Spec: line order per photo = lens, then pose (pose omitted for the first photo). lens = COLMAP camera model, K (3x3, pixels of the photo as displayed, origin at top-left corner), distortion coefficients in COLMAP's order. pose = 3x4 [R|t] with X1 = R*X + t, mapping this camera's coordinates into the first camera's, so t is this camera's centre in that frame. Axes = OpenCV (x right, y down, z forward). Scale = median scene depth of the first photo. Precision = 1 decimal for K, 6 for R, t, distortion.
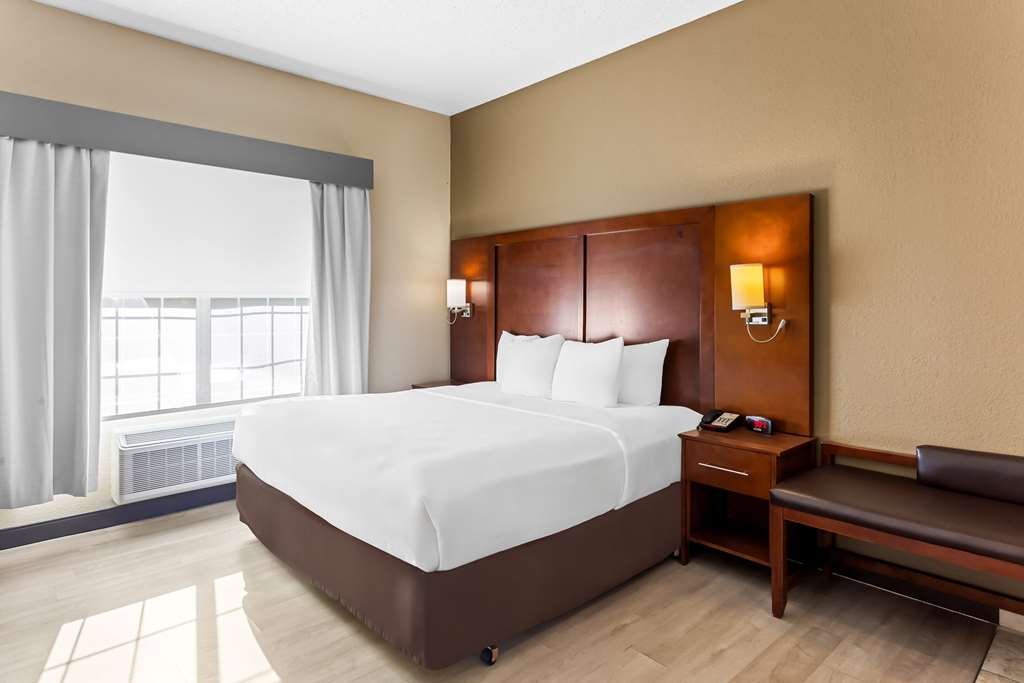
lens RADIAL K [[580.4, 0, 515.8], [0, 580.4, 295.6], [0, 0, 1]] dist [-0.001468, 0.001222]
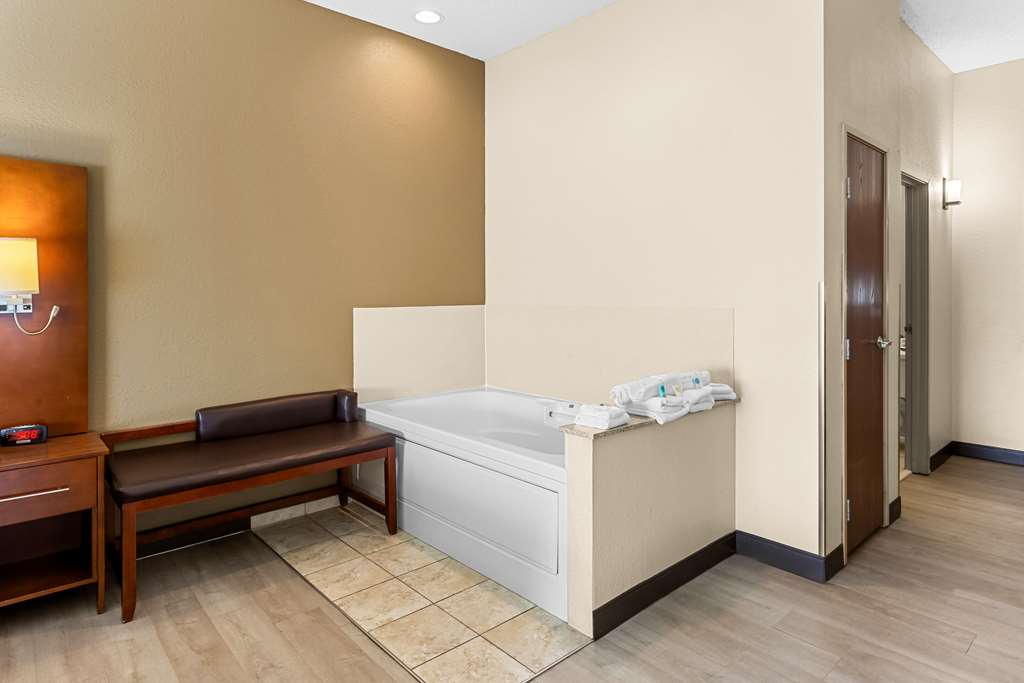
lens RADIAL K [[580.4, 0, 515.8], [0, 580.4, 295.6], [0, 0, 1]] dist [-0.001468, 0.001222]
pose [[0.011577, -0.006392, 0.999913, -0.474233], [-0.011930, 0.999908, 0.006530, 0.014595], [-0.999862, -0.012005, 0.011499, 0.369400]]
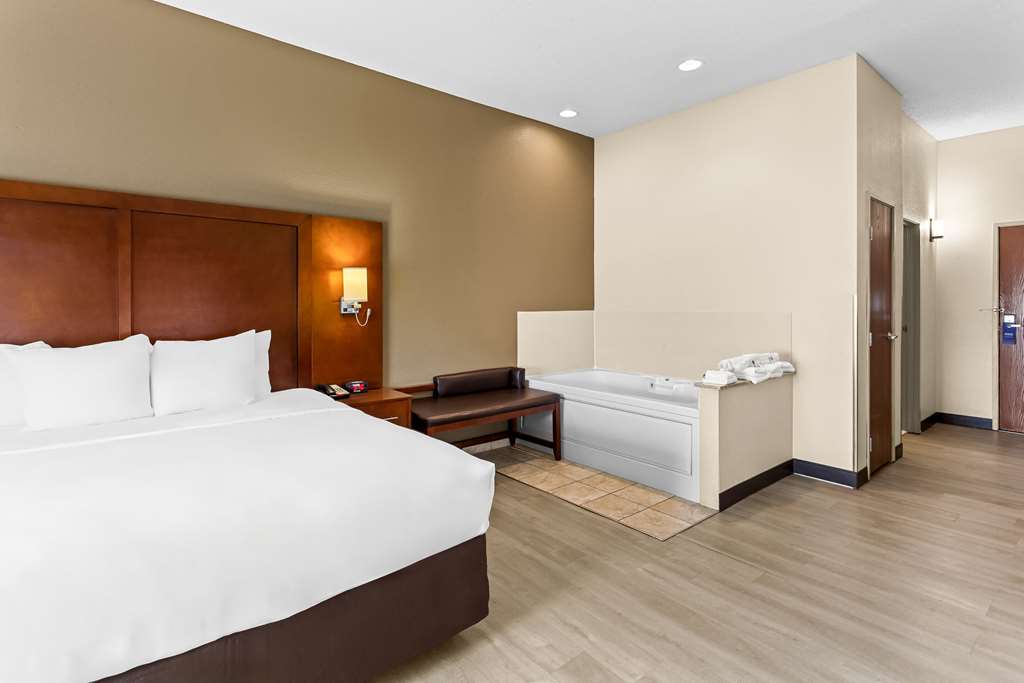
lens RADIAL K [[503.1, 0, 511.3], [0, 503.1, 303.2], [0, 0, 1]] dist [0.000639, -0.000645]
pose [[0.056079, -0.003897, 0.998419, -0.881321], [-0.014986, 0.999876, 0.004744, 0.020550], [-0.998314, -0.015229, 0.056014, 0.711424]]
